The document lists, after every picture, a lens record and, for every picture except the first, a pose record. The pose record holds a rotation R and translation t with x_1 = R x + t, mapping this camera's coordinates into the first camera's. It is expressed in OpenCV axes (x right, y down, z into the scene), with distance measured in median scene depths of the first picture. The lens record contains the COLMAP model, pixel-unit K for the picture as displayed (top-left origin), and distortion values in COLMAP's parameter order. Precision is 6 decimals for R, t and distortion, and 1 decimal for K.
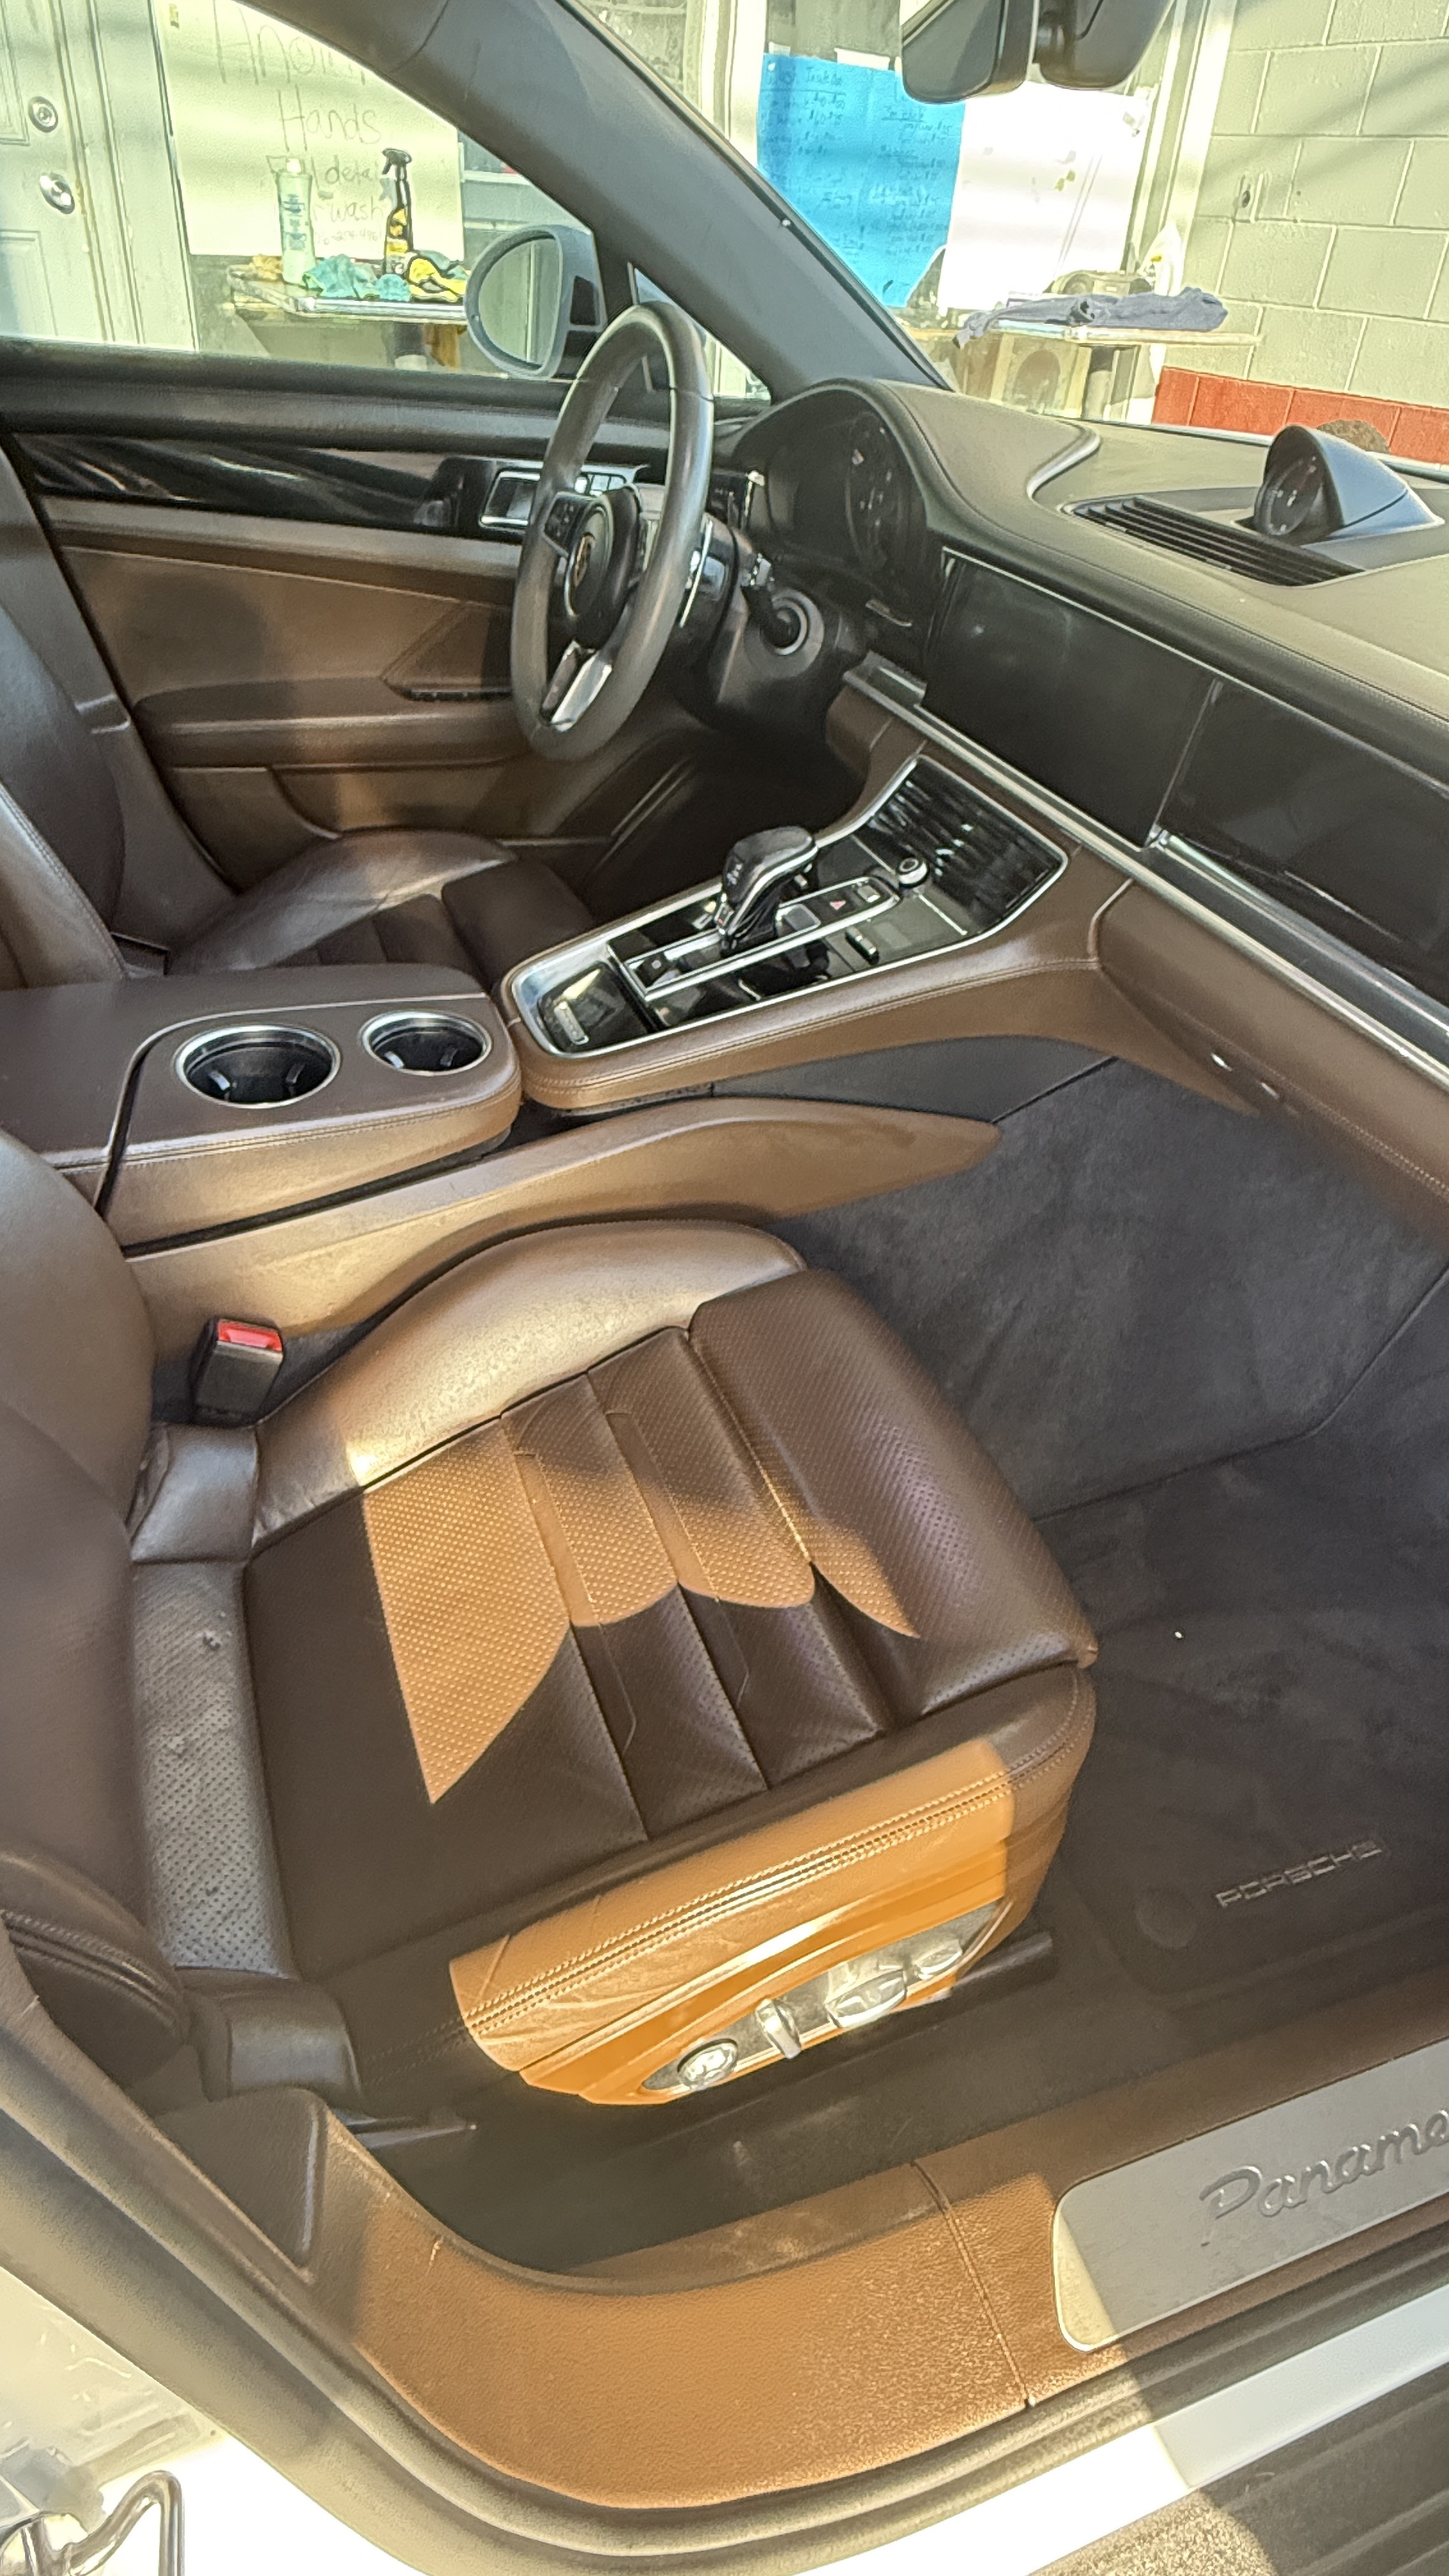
lens RADIAL K [[1537.4, 0, 724.5], [0, 1537.4, 1288.0], [0, 0, 1]] dist [0.054554, -0.036421]
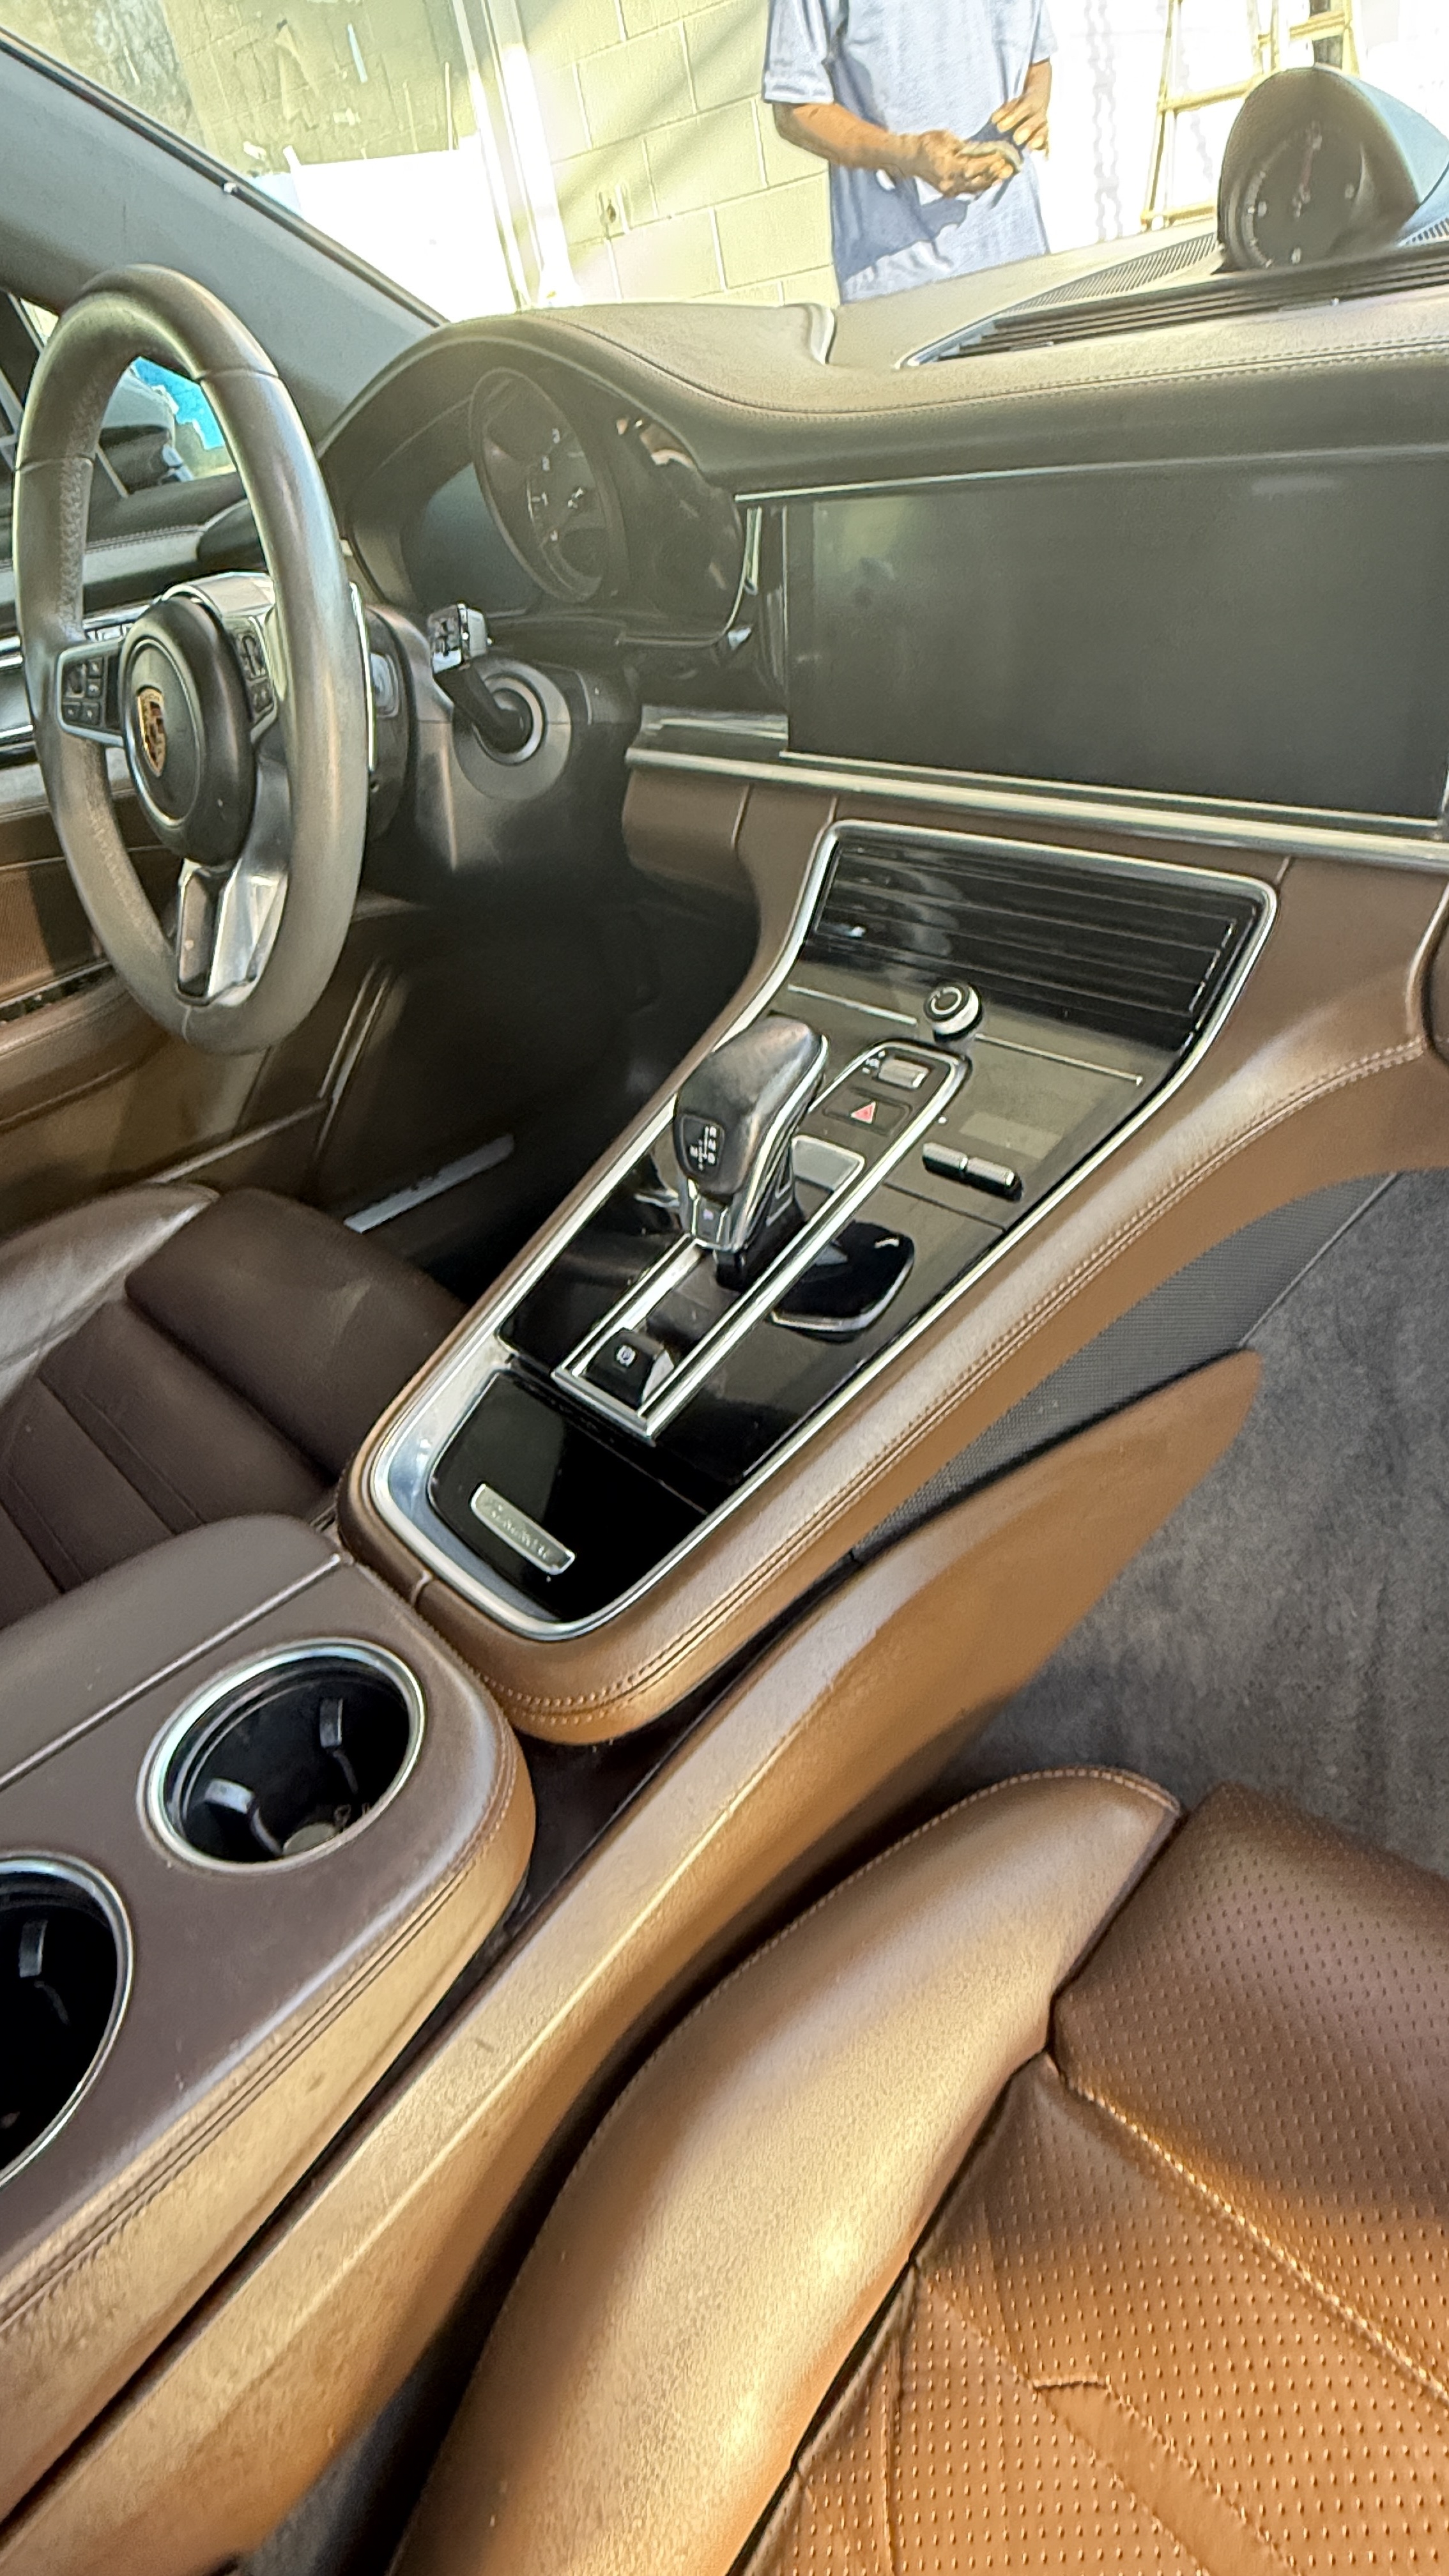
lens RADIAL K [[1537.4, 0, 724.5], [0, 1537.4, 1288.0], [0, 0, 1]] dist [0.054554, -0.036421]
pose [[0.903156, -0.399265, 0.157788, -0.072817], [0.407671, 0.912823, -0.023652, -0.171617], [-0.134589, 0.085686, 0.987190, 0.403505]]
